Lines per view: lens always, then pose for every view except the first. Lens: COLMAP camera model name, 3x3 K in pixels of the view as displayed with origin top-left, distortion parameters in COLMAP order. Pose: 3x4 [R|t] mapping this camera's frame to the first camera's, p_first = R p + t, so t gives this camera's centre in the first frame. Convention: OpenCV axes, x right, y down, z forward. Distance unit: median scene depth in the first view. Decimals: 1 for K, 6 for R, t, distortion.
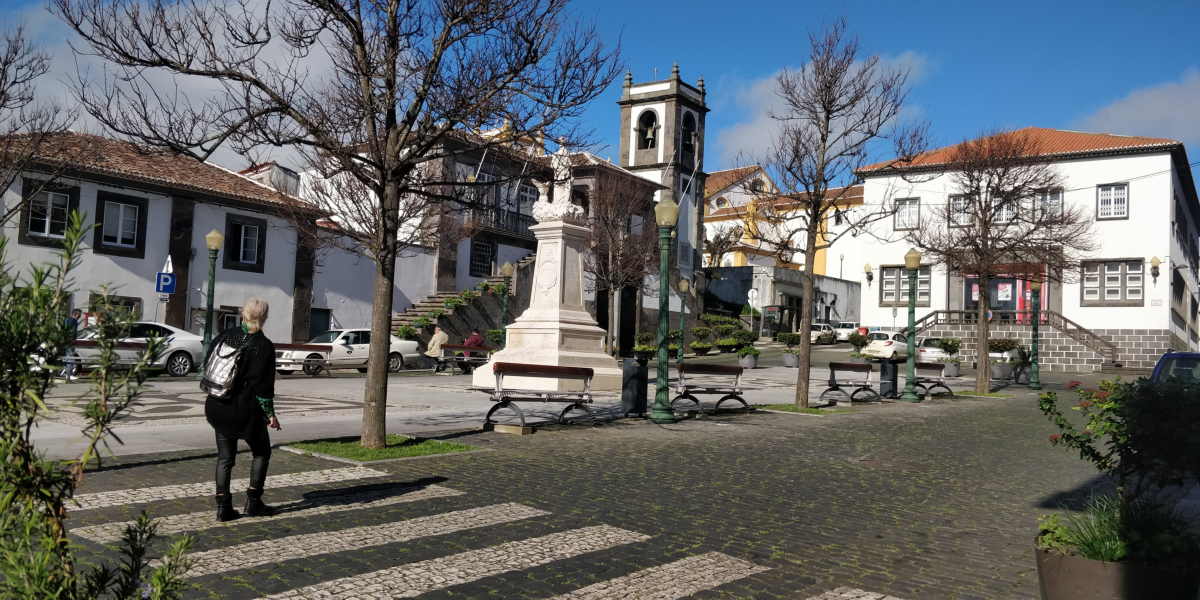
lens RADIAL K [[970.6, 0, 600.0], [0, 970.6, 300.0], [0, 0, 1]] dist [0.089419, -0.002159]
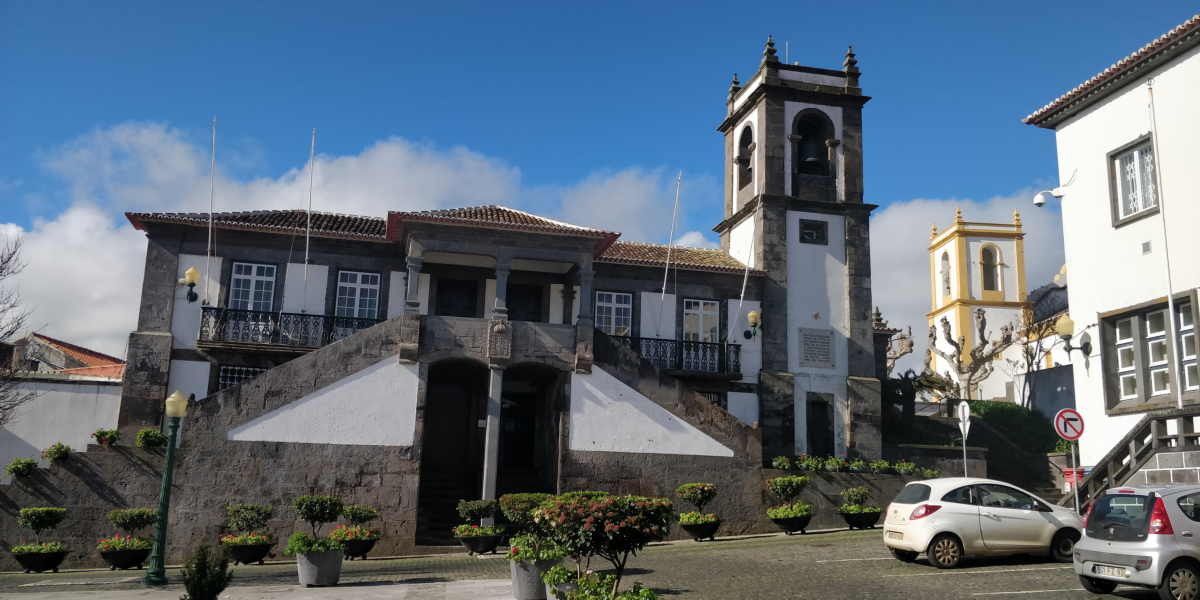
lens RADIAL K [[970.6, 0, 600.0], [0, 970.6, 300.0], [0, 0, 1]] dist [0.089419, -0.002159]
pose [[0.736246, -0.163881, -0.656571, 0.369360], [0.054064, 0.981377, -0.184328, 0.023791], [0.674551, 0.100213, 0.731395, 0.488401]]
